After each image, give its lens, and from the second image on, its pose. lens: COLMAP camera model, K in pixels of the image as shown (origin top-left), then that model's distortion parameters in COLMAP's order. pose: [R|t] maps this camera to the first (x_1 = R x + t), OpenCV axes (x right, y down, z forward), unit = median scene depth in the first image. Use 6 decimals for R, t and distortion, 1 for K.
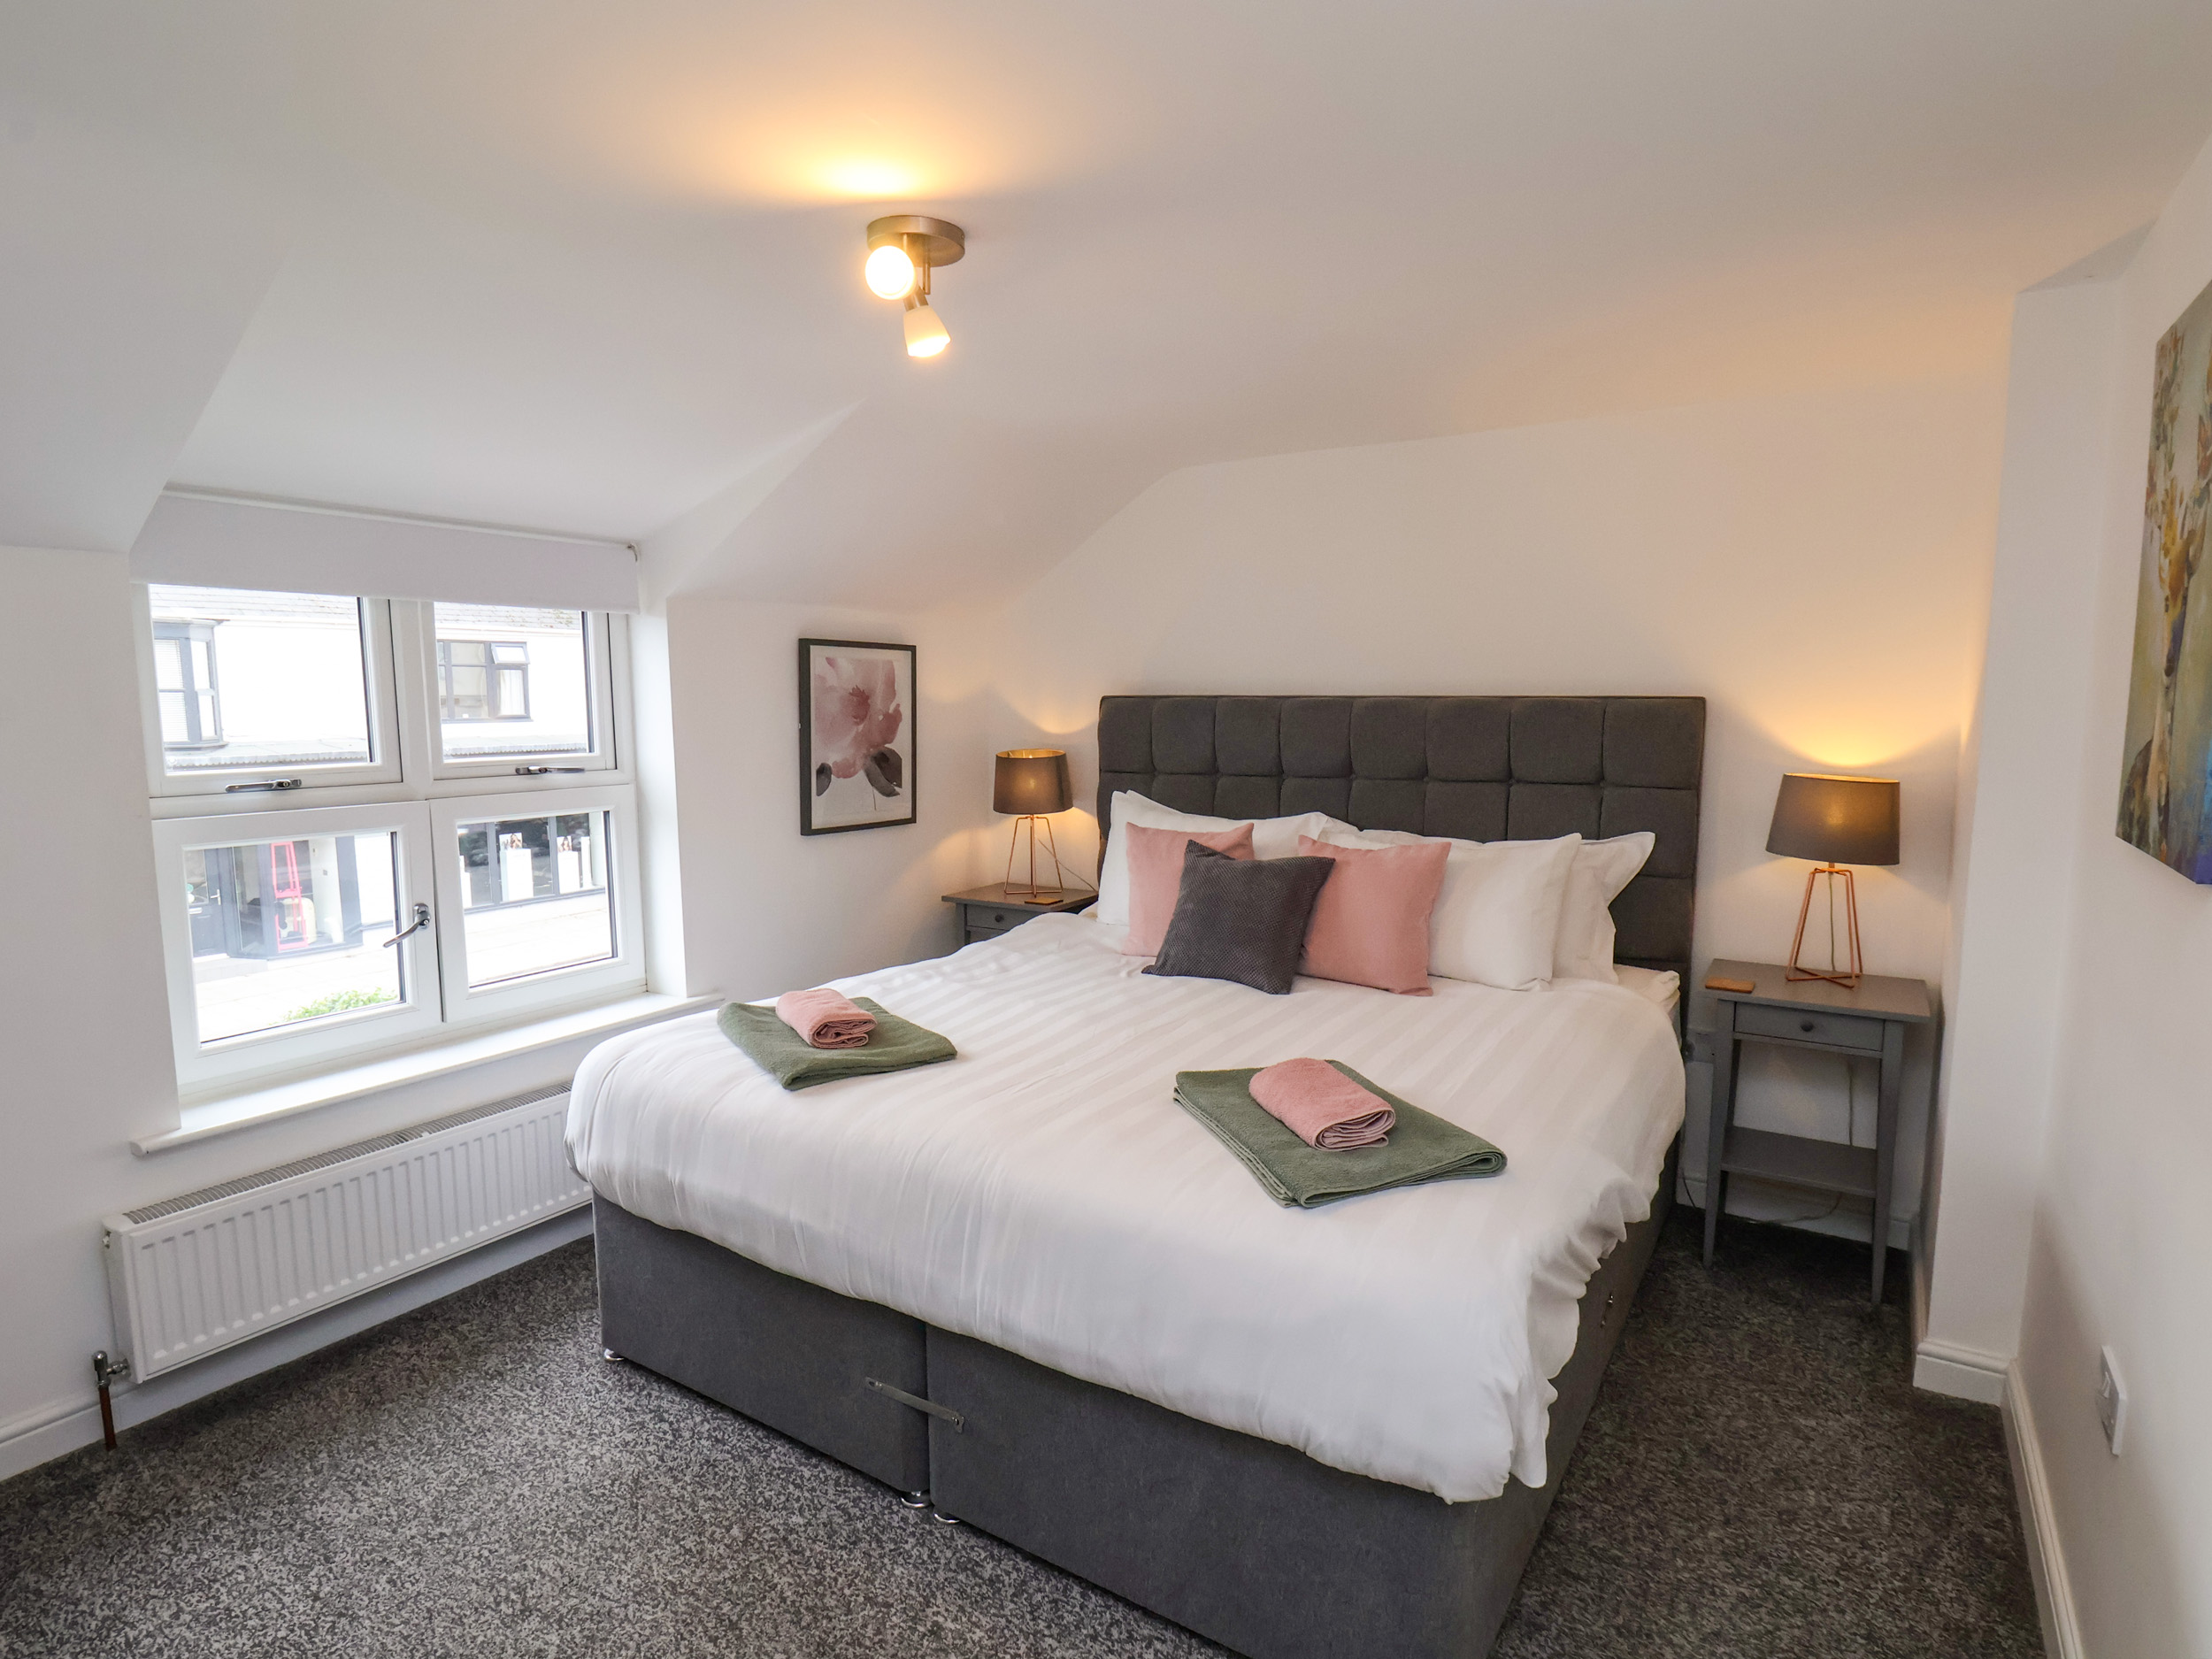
lens RADIAL K [[1159.1, 0, 1098.5], [0, 1159.1, 831.5], [0, 0, 1]] dist [-0.000257, -0.012465]
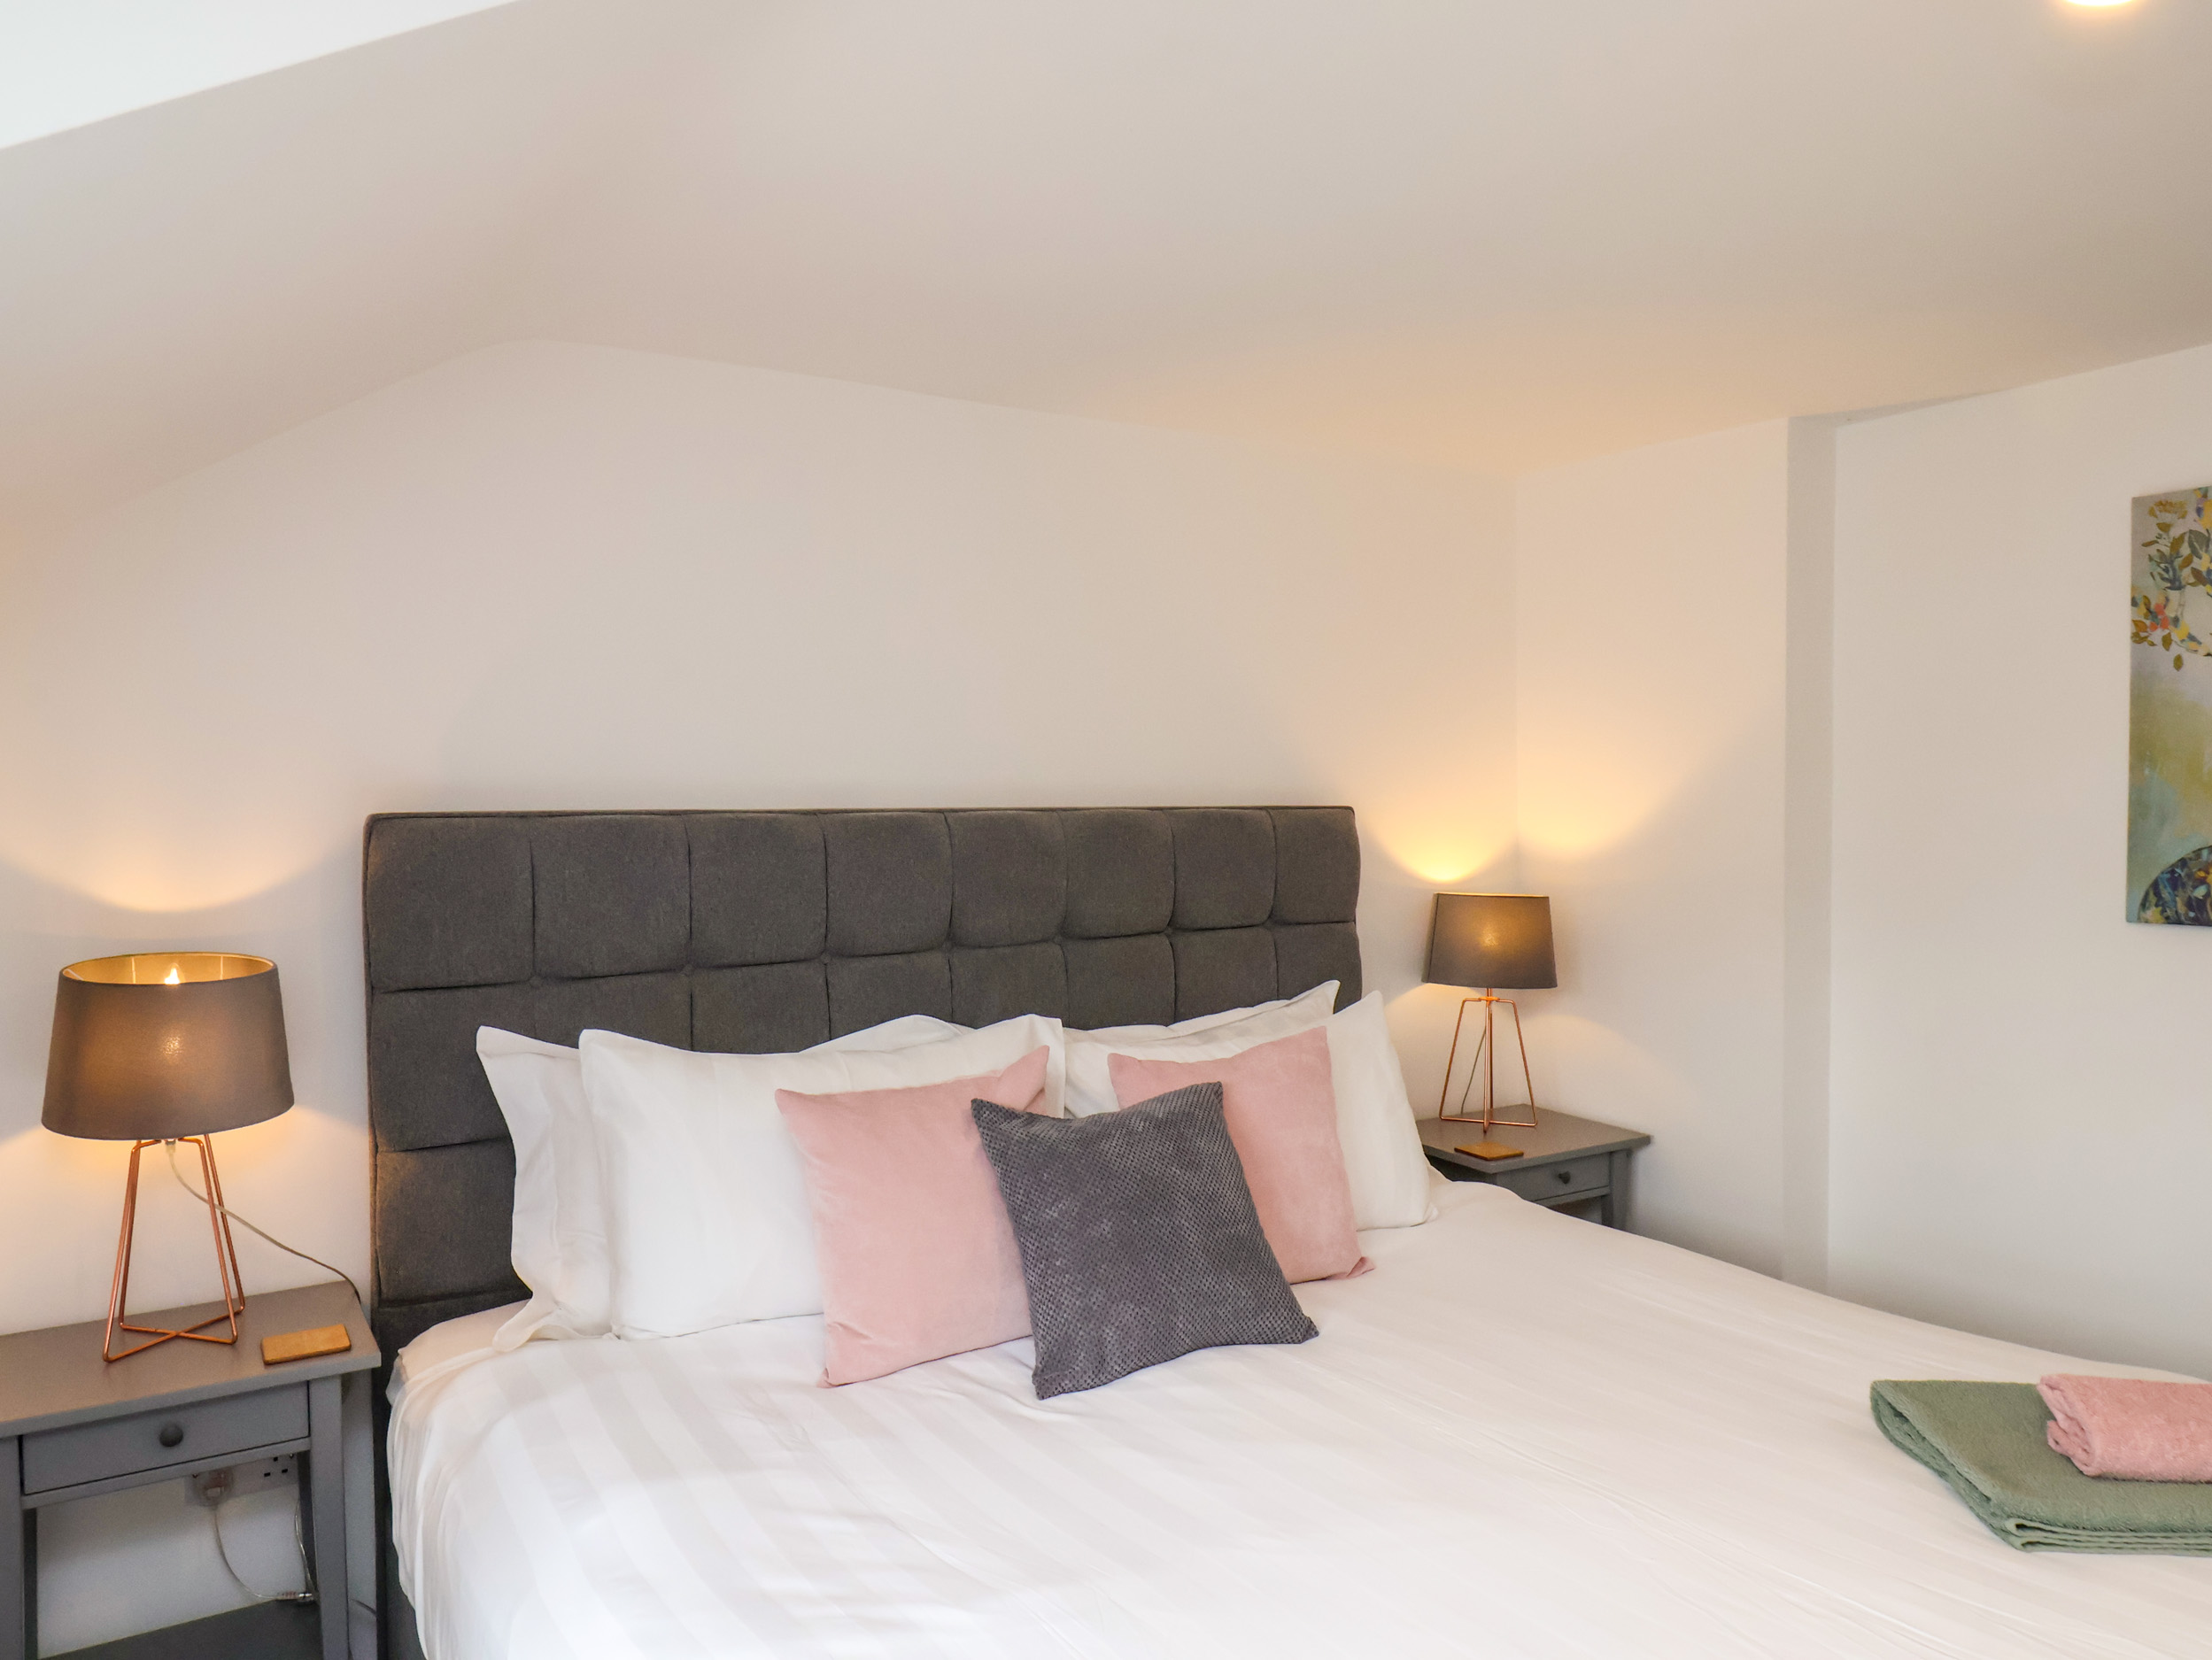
lens RADIAL K [[1549.4, 0, 1103.3], [0, 1549.4, 826.8], [0, 0, 1]] dist [0.003093, 0.004306]
pose [[0.448366, -0.024465, 0.893515, -0.527321], [0.105755, 0.994056, -0.025849, -0.092594], [-0.887572, 0.106083, 0.448288, 0.662288]]
